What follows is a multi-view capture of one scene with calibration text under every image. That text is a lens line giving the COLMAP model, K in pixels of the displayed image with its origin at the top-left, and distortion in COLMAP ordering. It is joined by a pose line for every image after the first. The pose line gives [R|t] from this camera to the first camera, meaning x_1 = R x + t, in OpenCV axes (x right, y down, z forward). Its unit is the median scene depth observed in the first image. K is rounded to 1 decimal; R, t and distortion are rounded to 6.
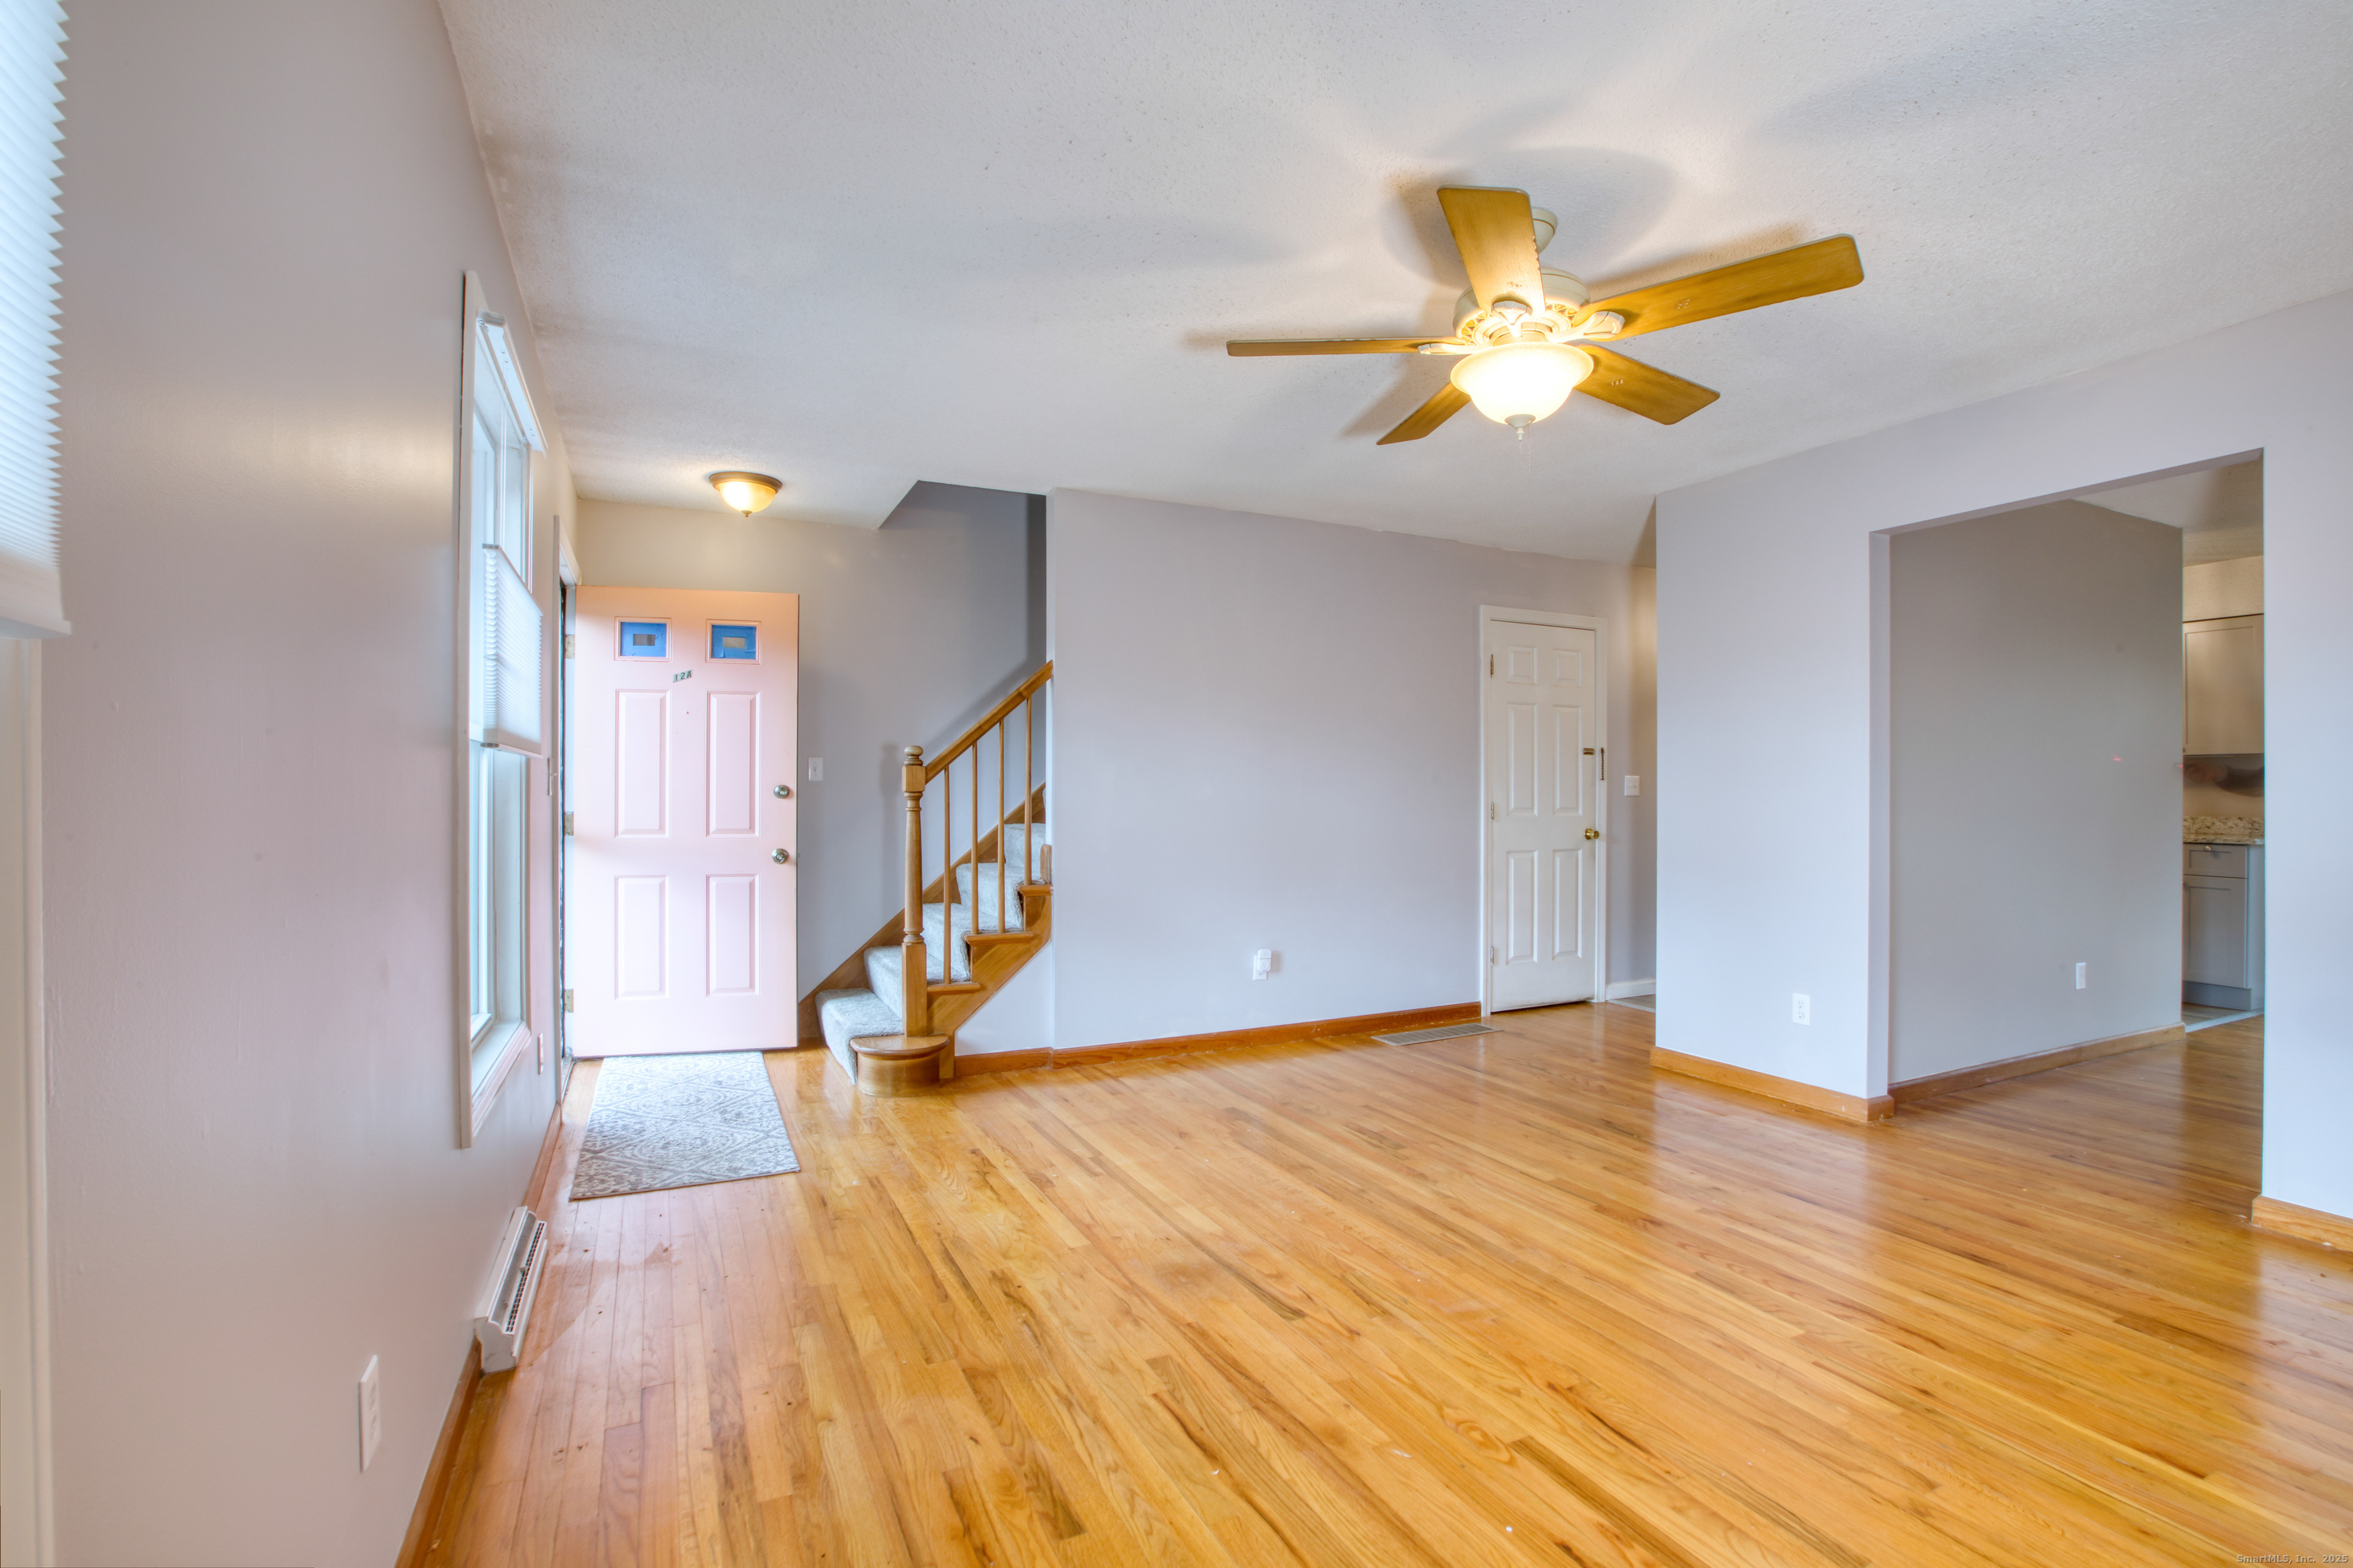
lens RADIAL K [[1069.8, 0, 1176.8], [0, 1069.8, 796.1], [0, 0, 1]] dist [-0.058464, 0.020554]
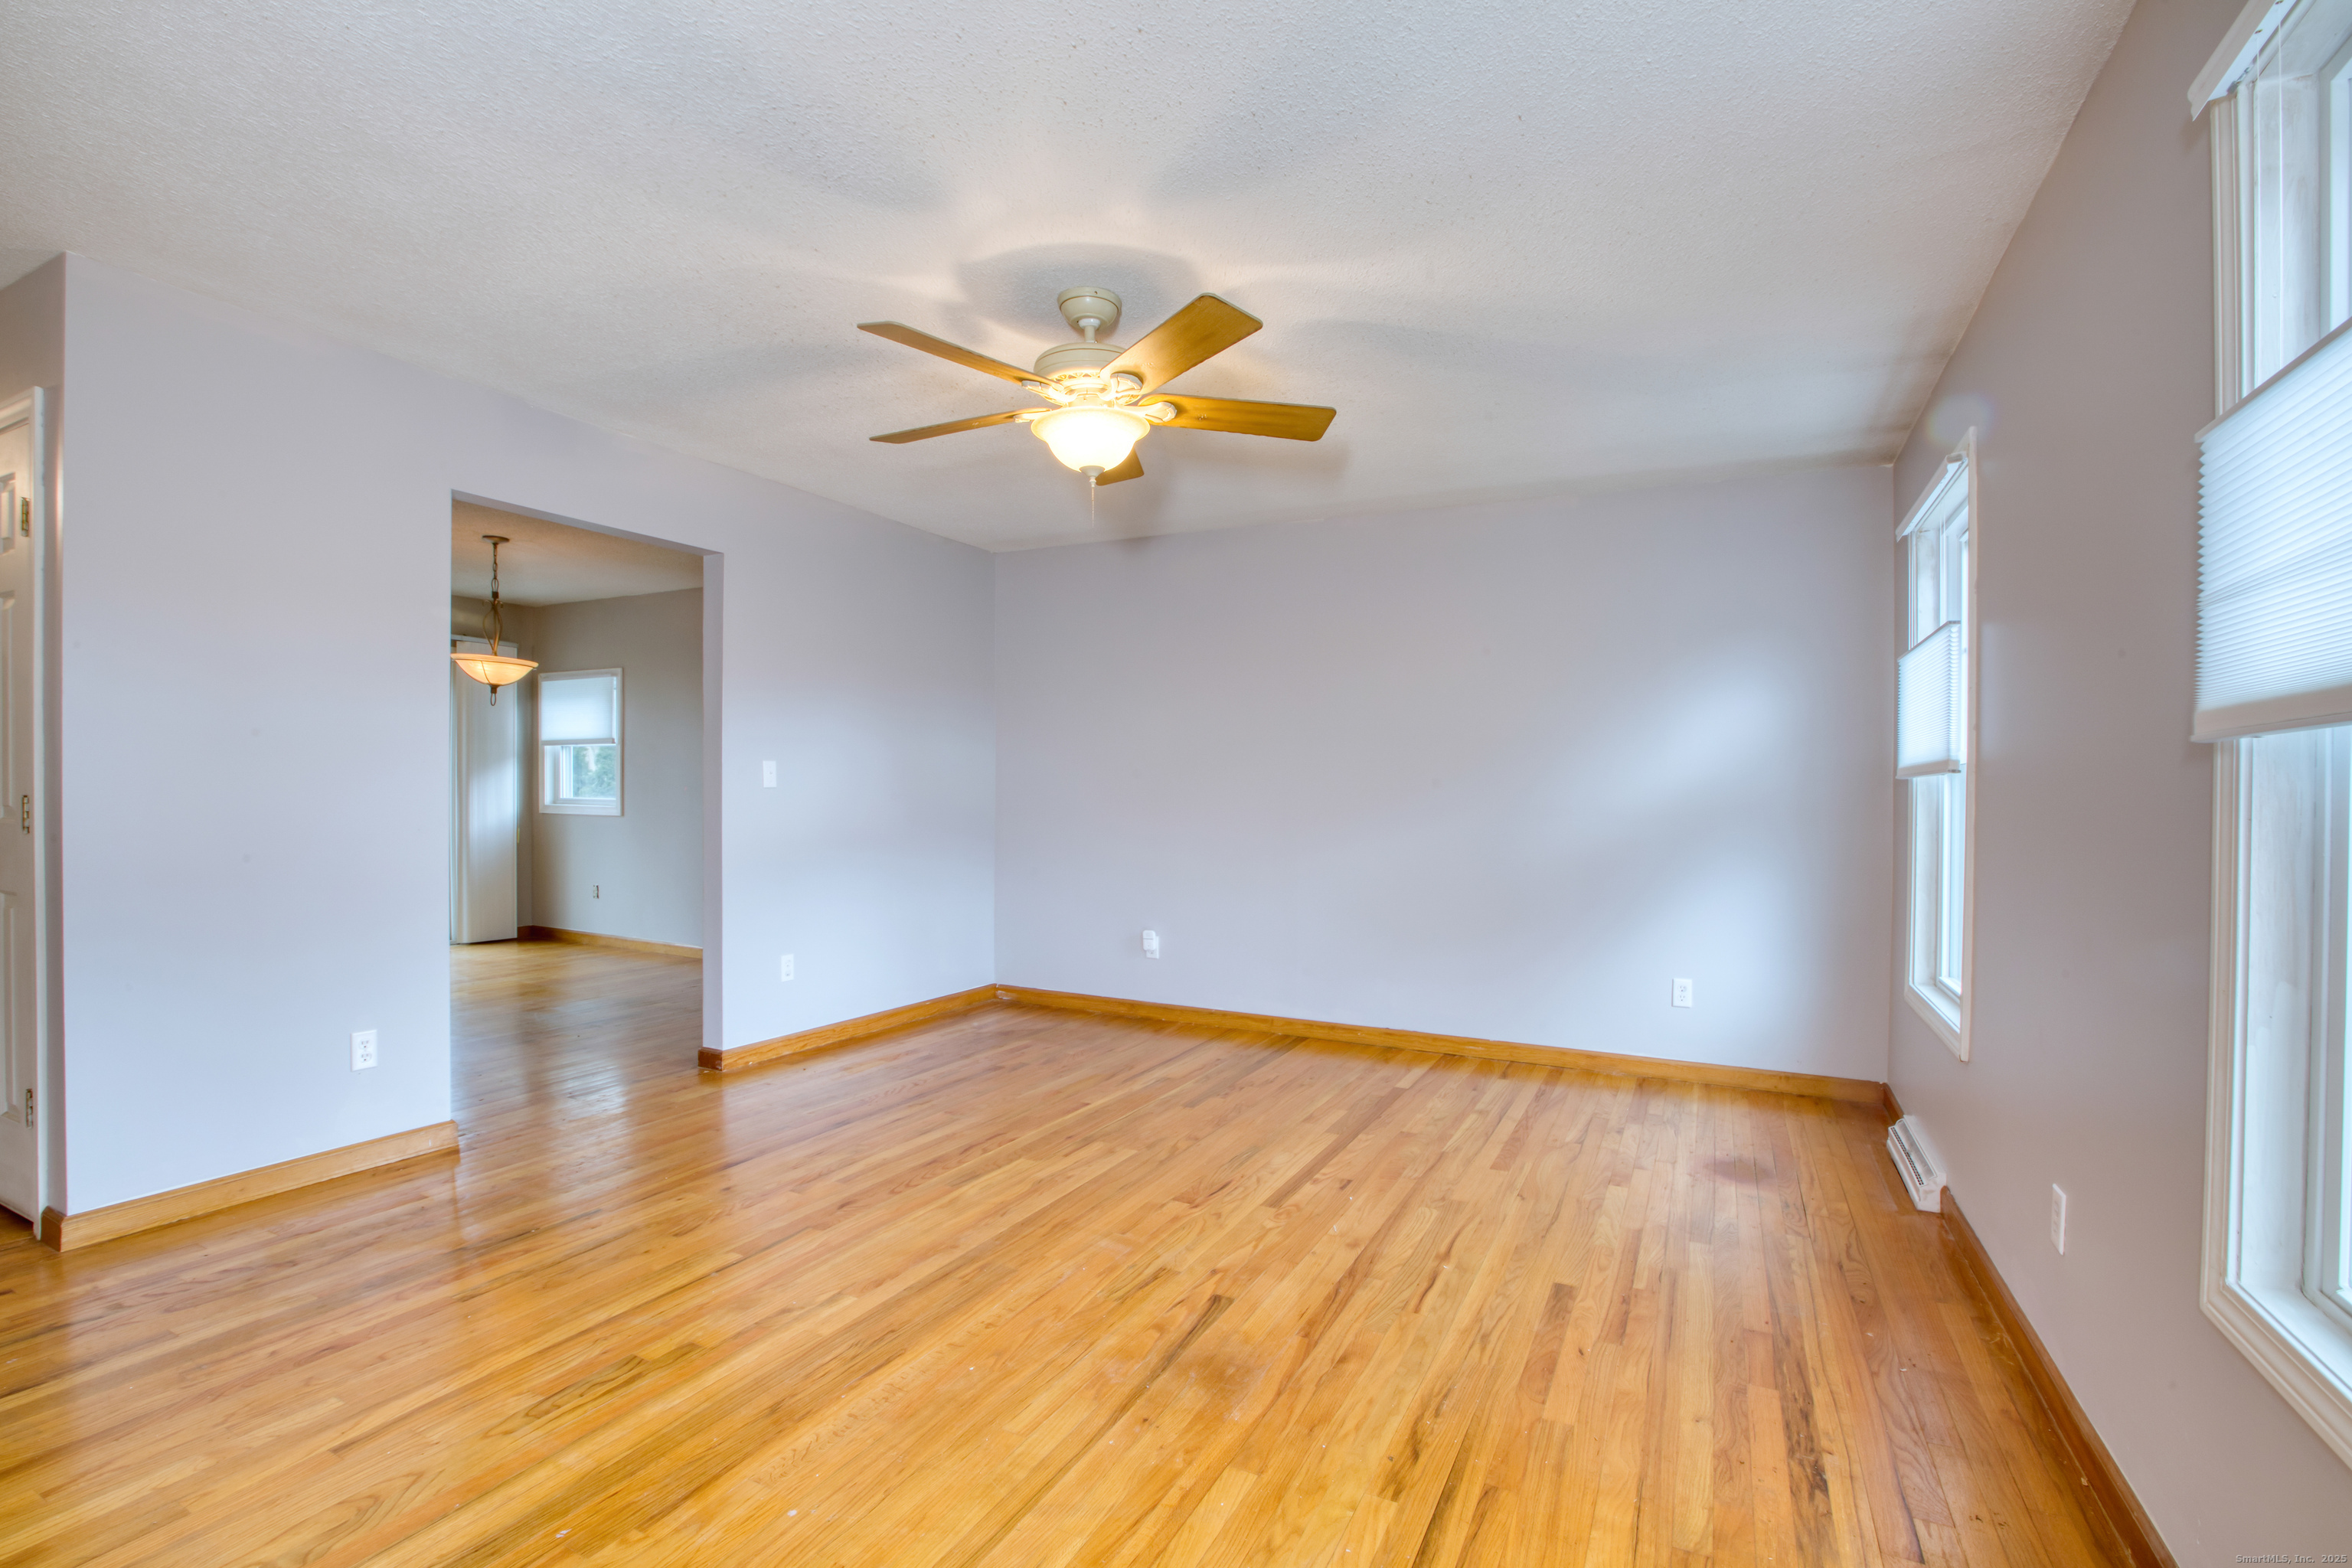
lens RADIAL K [[1071.1, 0, 1128.8], [0, 1071.1, 819.3], [0, 0, 1]] dist [-0.014122, 0.001956]
pose [[-0.579245, -0.036276, 0.814346, -0.426299], [-0.021396, 0.999342, 0.029298, -0.011330], [-0.814873, -0.000453, -0.579640, 1.048904]]
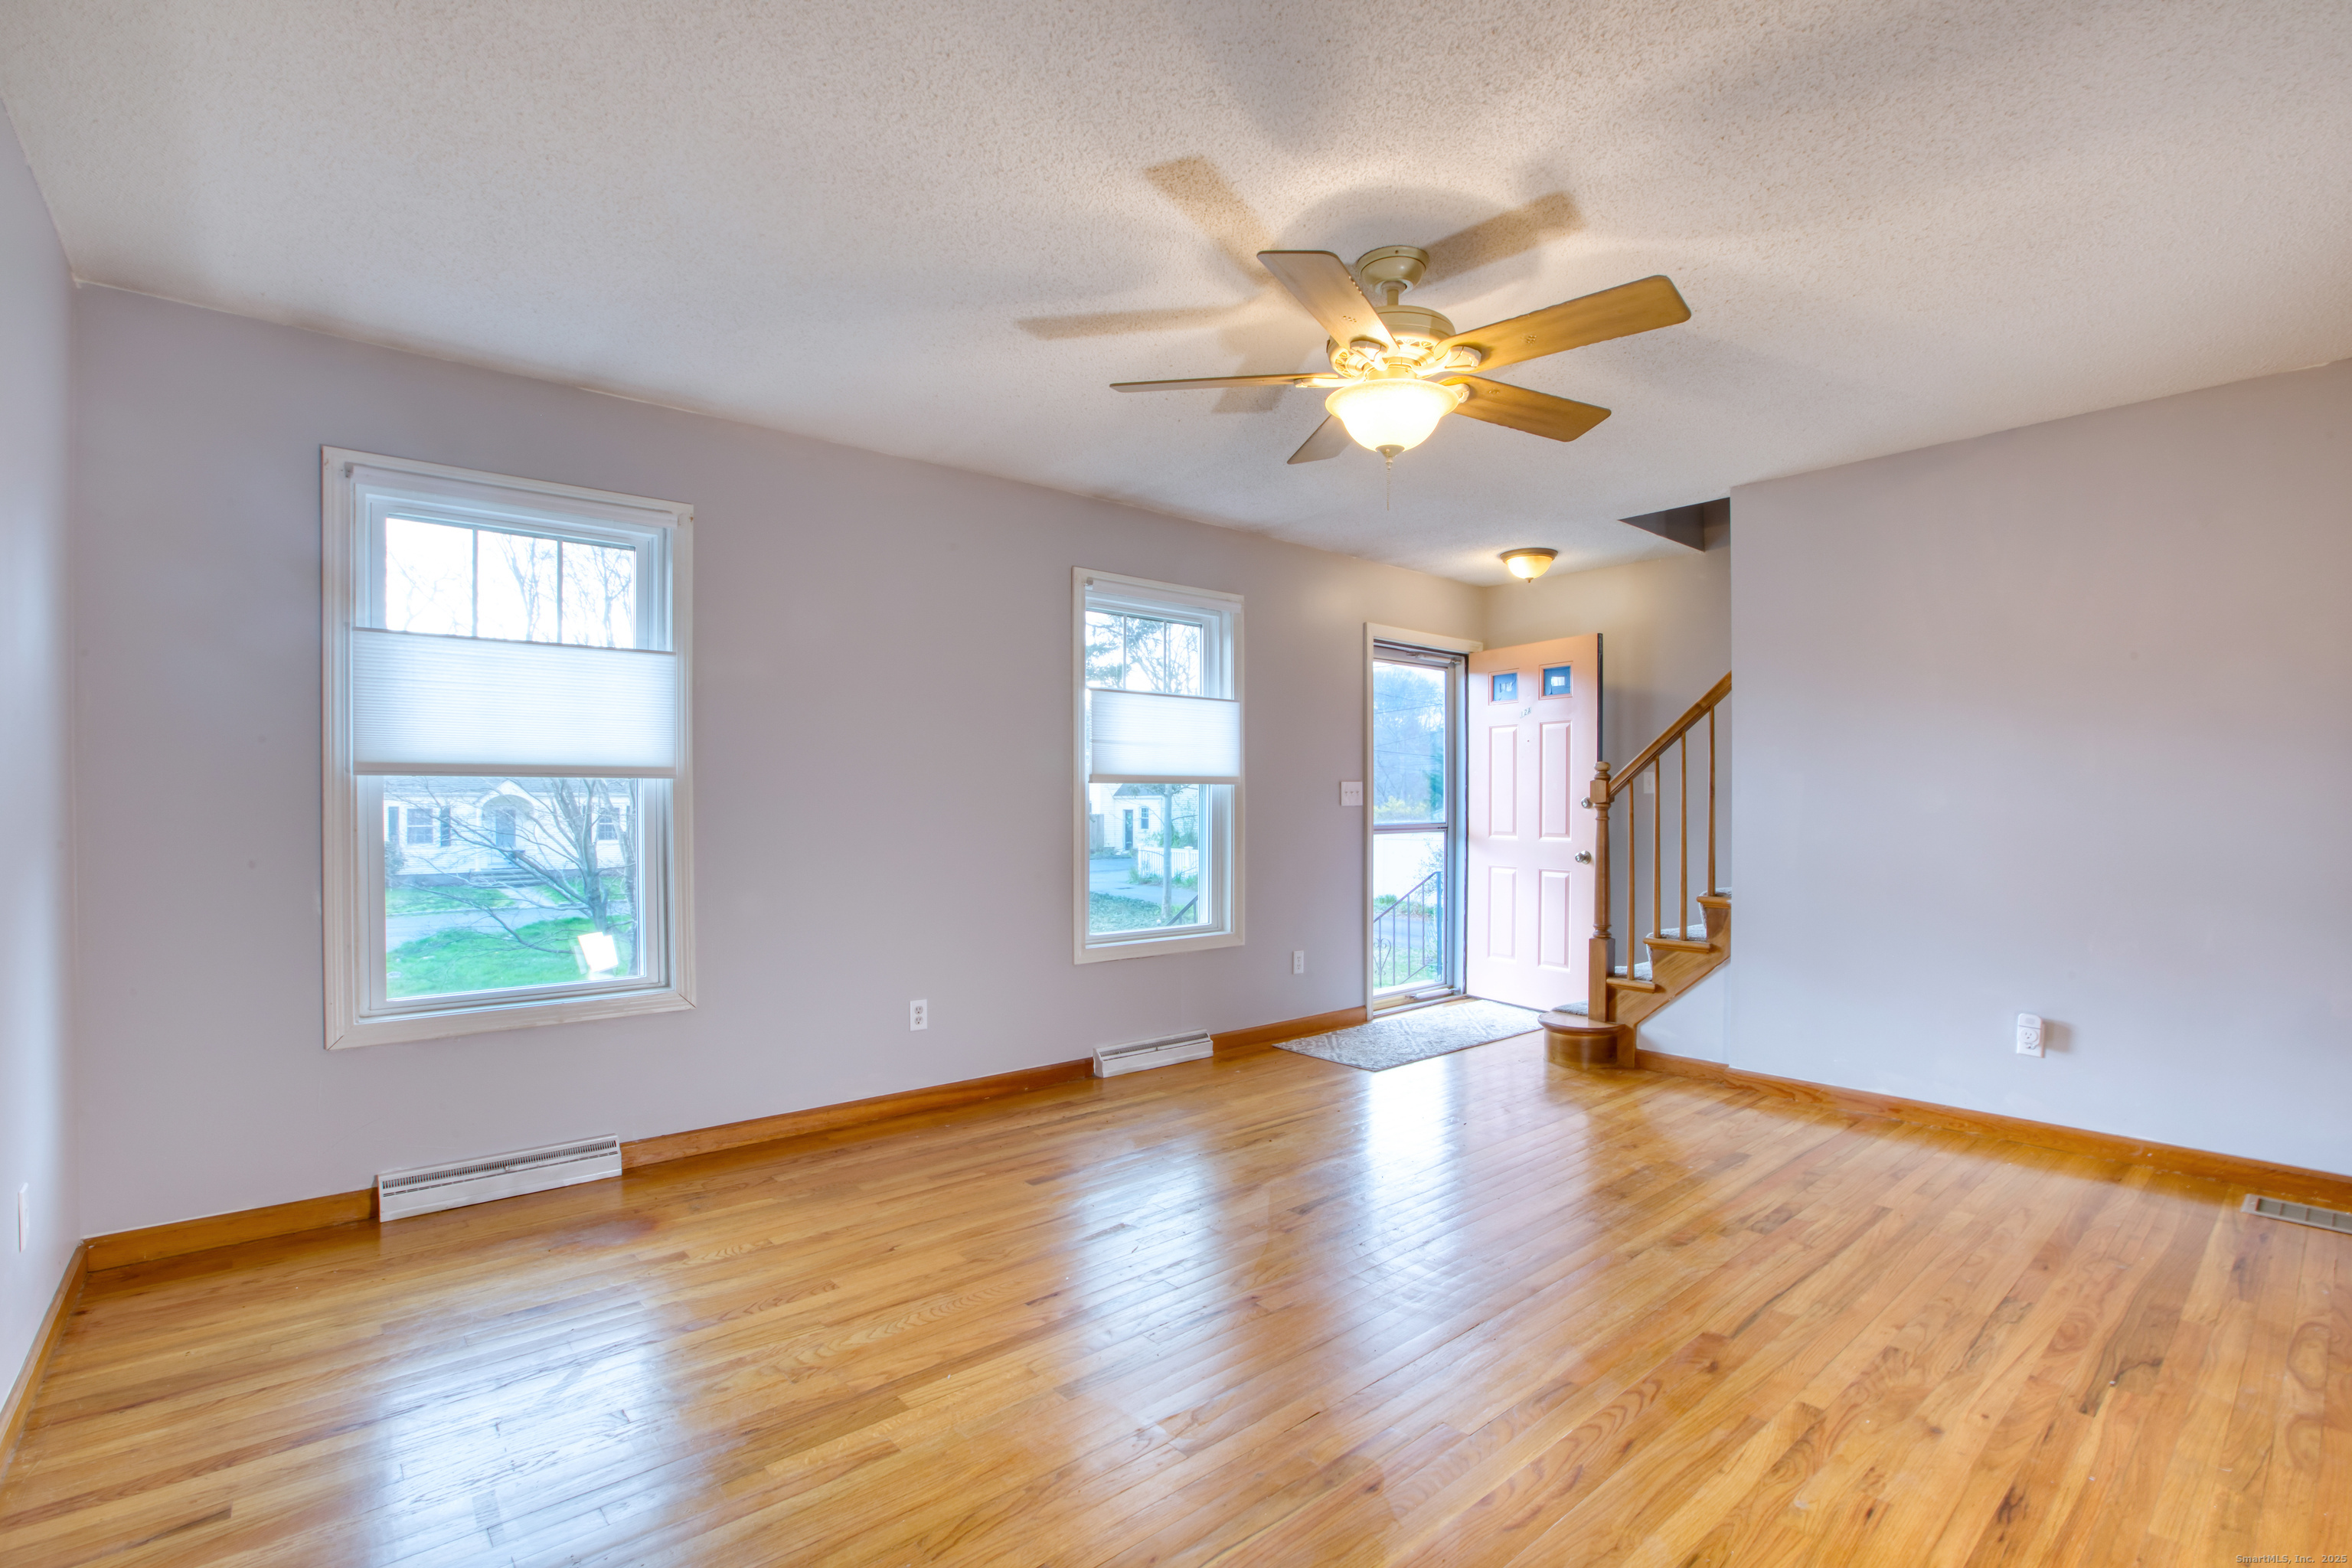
lens RADIAL K [[1069.3, 0, 1176.3], [0, 1069.3, 796.1], [0, 0, 1]] dist [-0.058464, 0.020554]
pose [[0.254412, -0.004382, -0.967086, 0.827752], [0.003164, 0.999988, -0.003699, -0.010417], [0.967091, -0.002118, 0.254423, 0.321338]]
